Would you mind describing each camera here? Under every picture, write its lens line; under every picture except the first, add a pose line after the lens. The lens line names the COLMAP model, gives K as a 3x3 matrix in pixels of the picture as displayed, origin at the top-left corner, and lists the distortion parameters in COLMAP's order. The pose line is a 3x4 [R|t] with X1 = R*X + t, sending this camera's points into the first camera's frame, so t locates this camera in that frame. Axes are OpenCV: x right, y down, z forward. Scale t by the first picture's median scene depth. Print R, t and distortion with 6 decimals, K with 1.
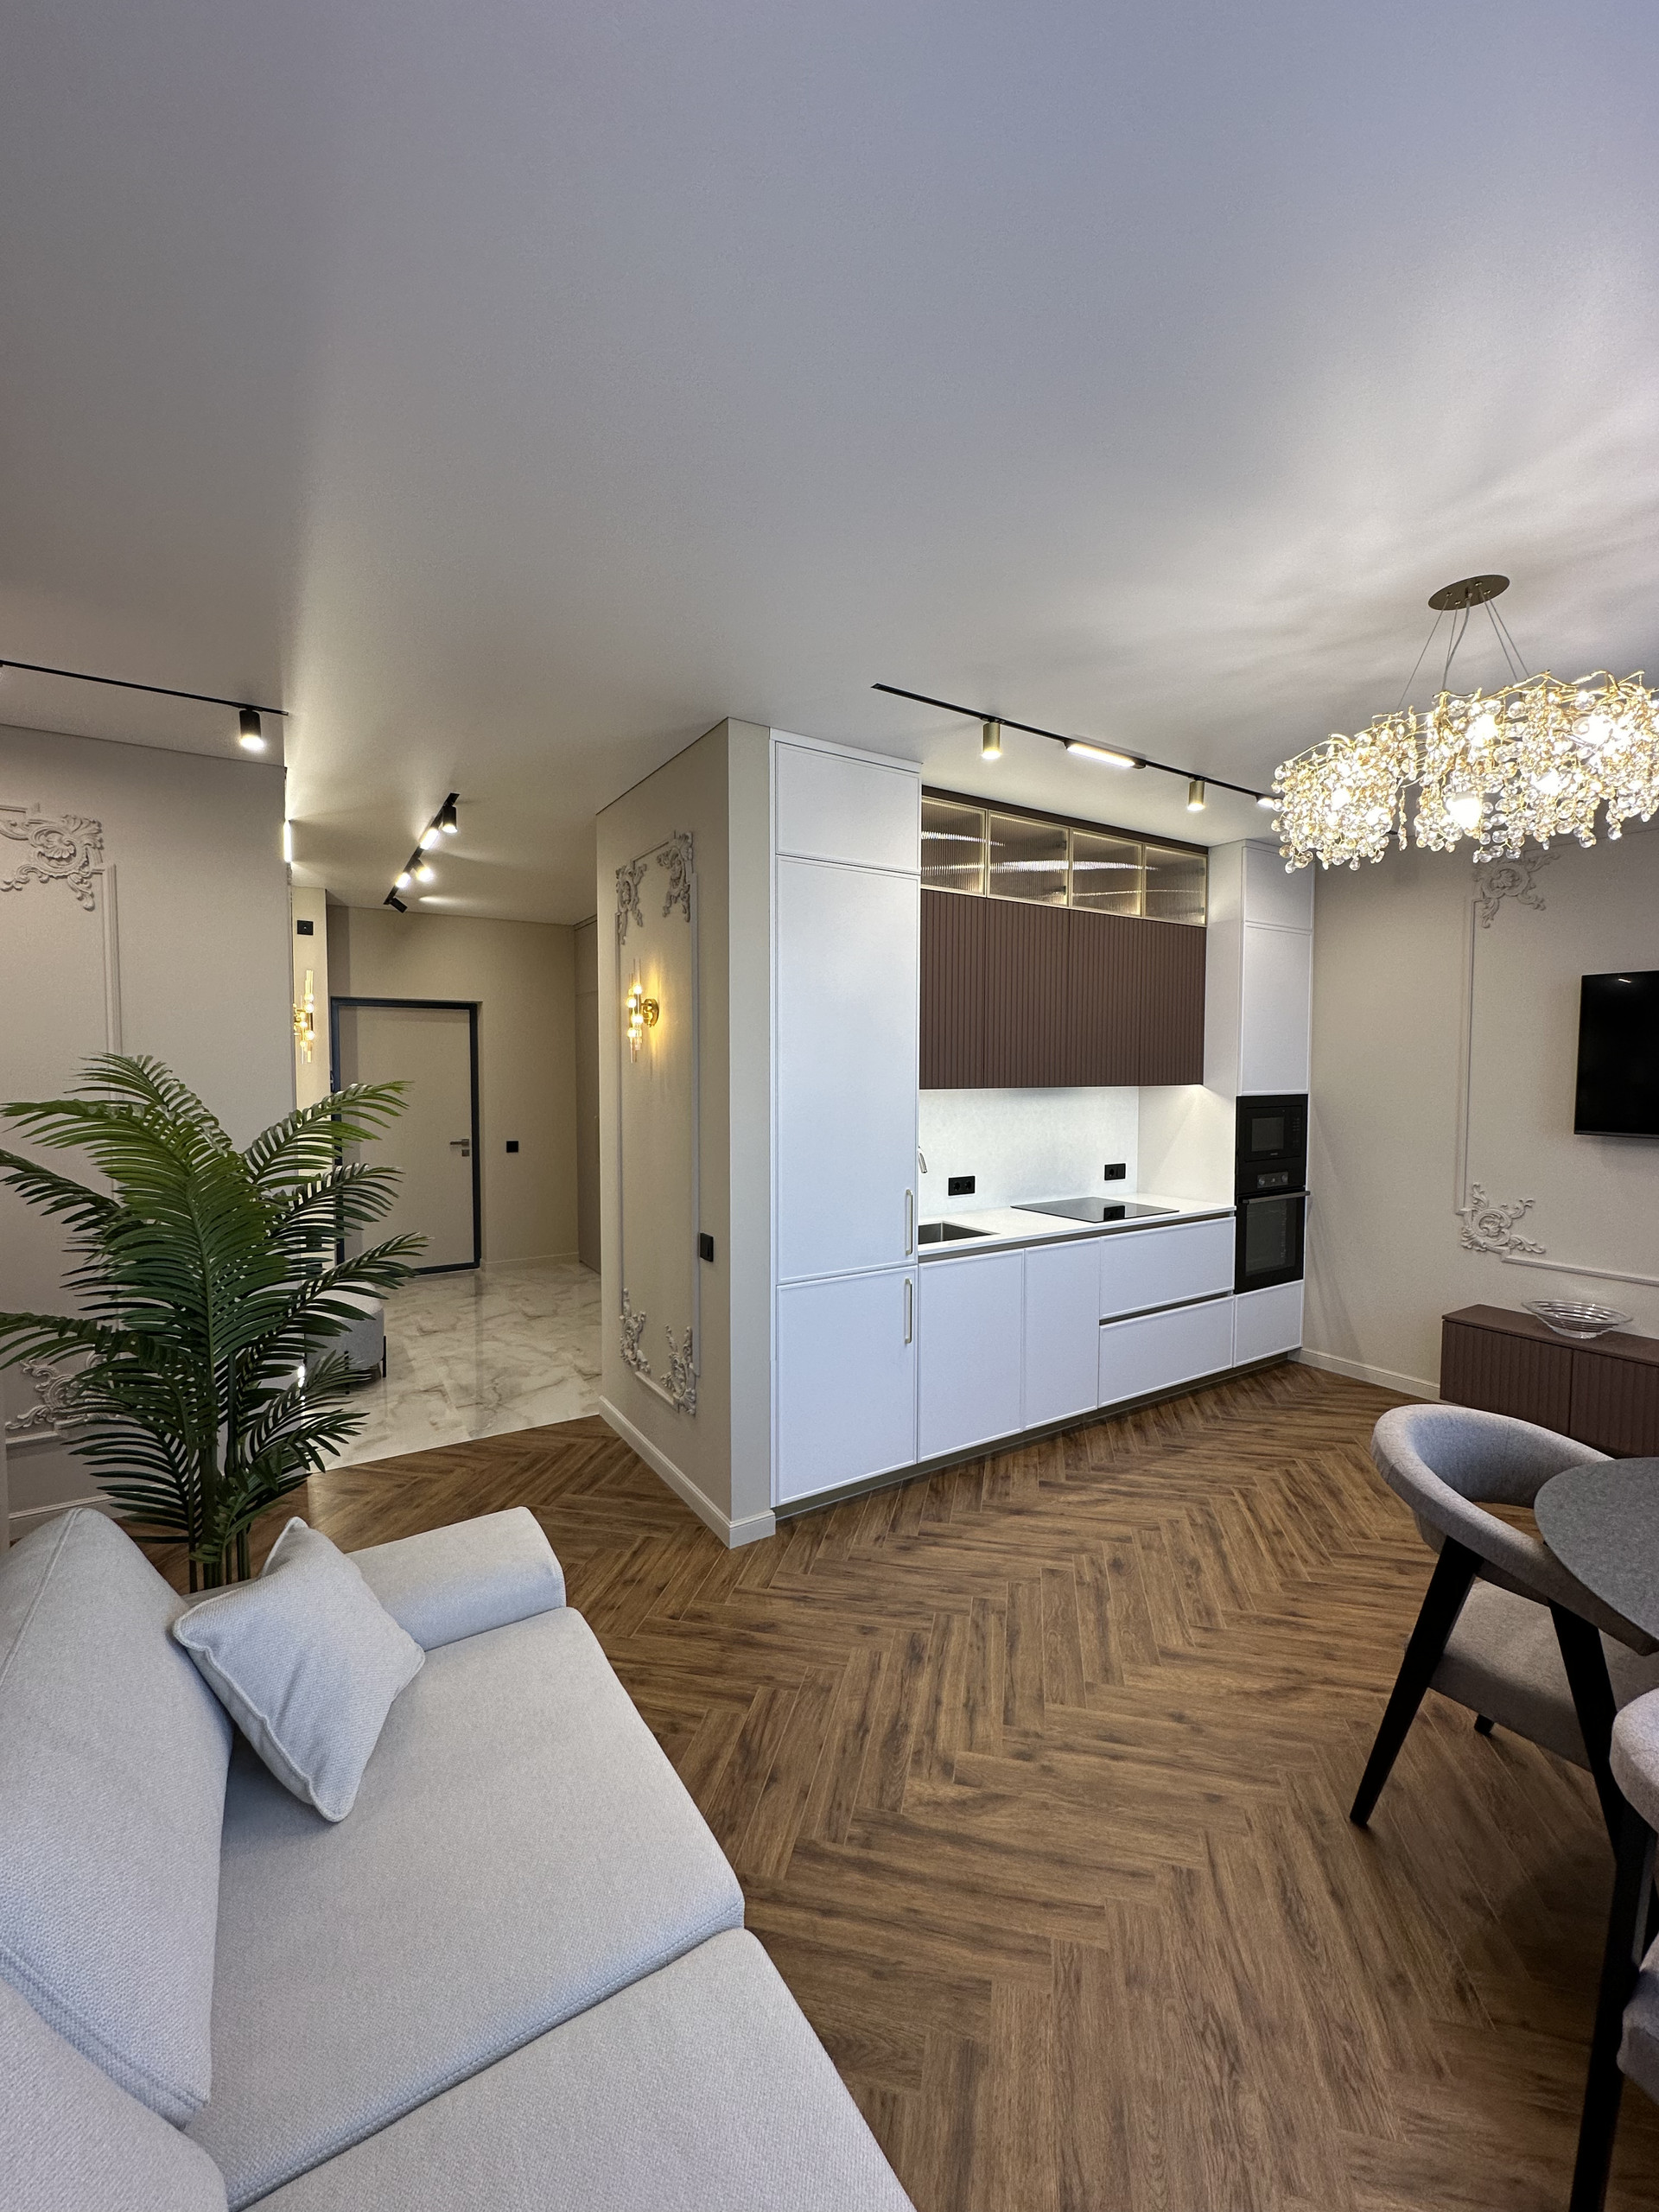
lens RADIAL K [[879.6, 0, 828.7], [0, 879.6, 1105.8], [0, 0, 1]] dist [-0.001525, 0.000556]
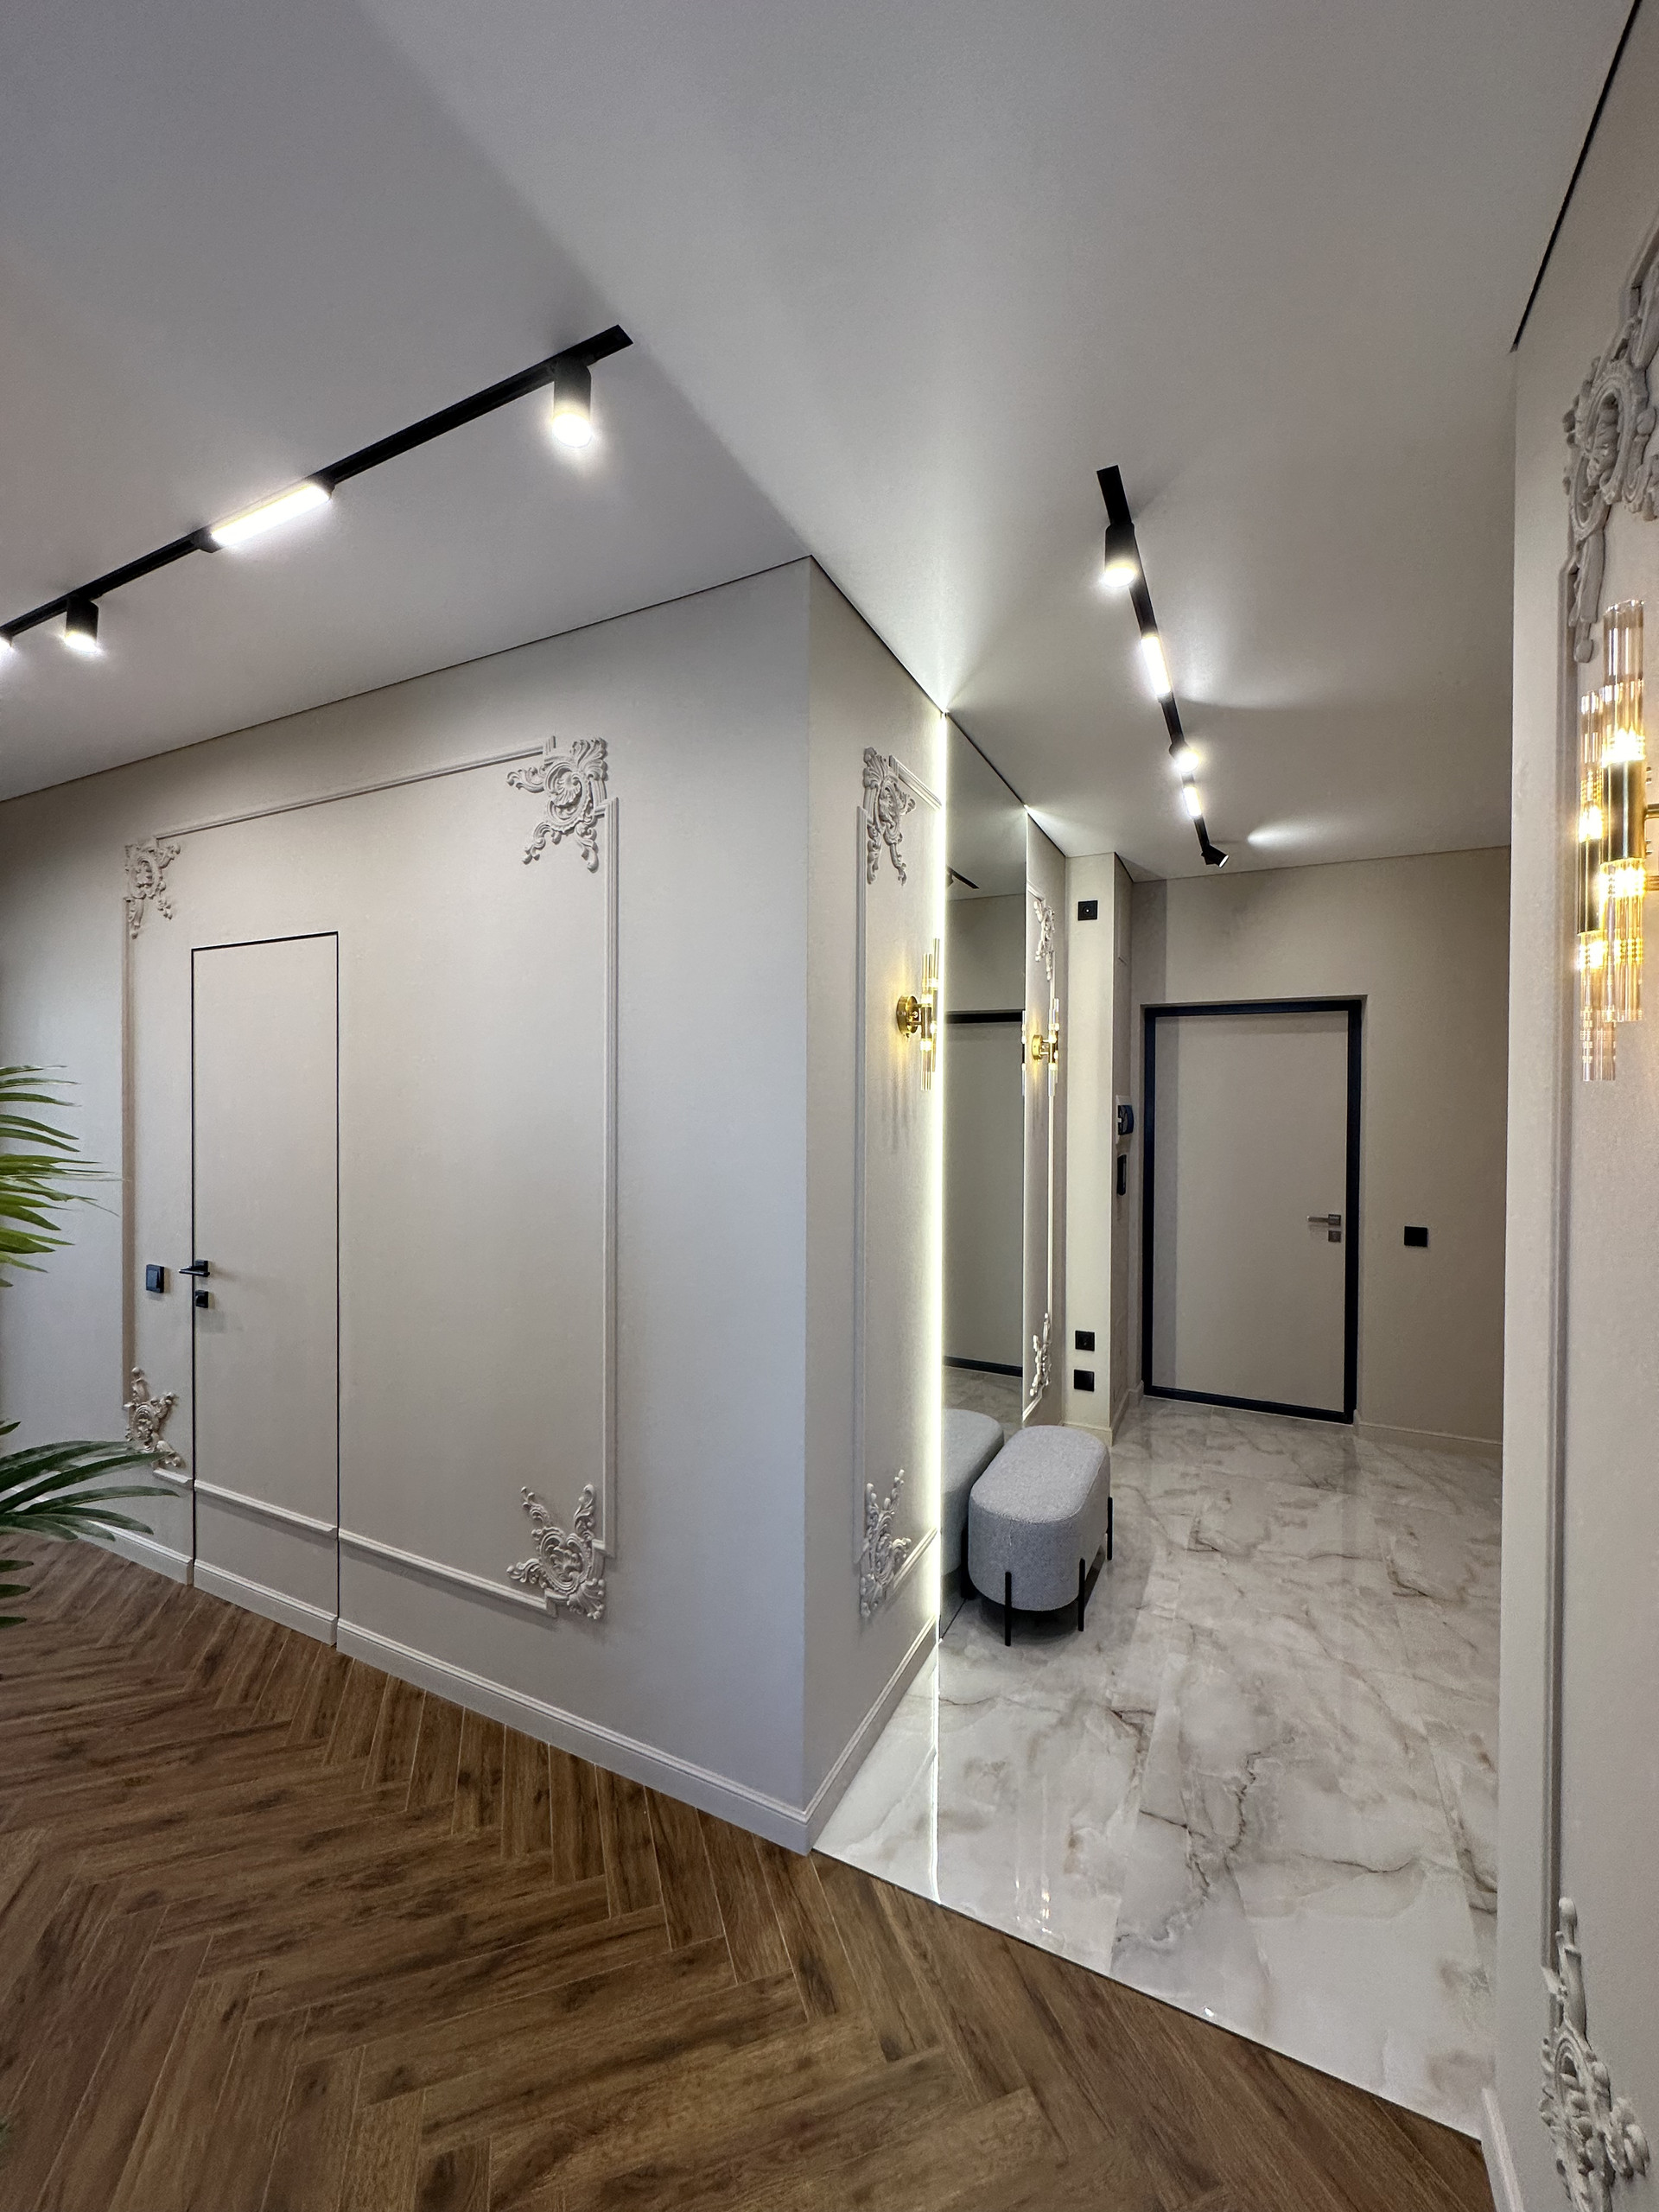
lens RADIAL K [[879.6, 0, 828.9], [0, 879.6, 1105.2], [0, 0, 1]] dist [-0.001525, 0.000556]
pose [[0.524669, 0.009814, -0.851250, -0.127342], [-0.043454, 0.998939, -0.015267, -0.029865], [0.850197, 0.045000, 0.524538, 0.684635]]
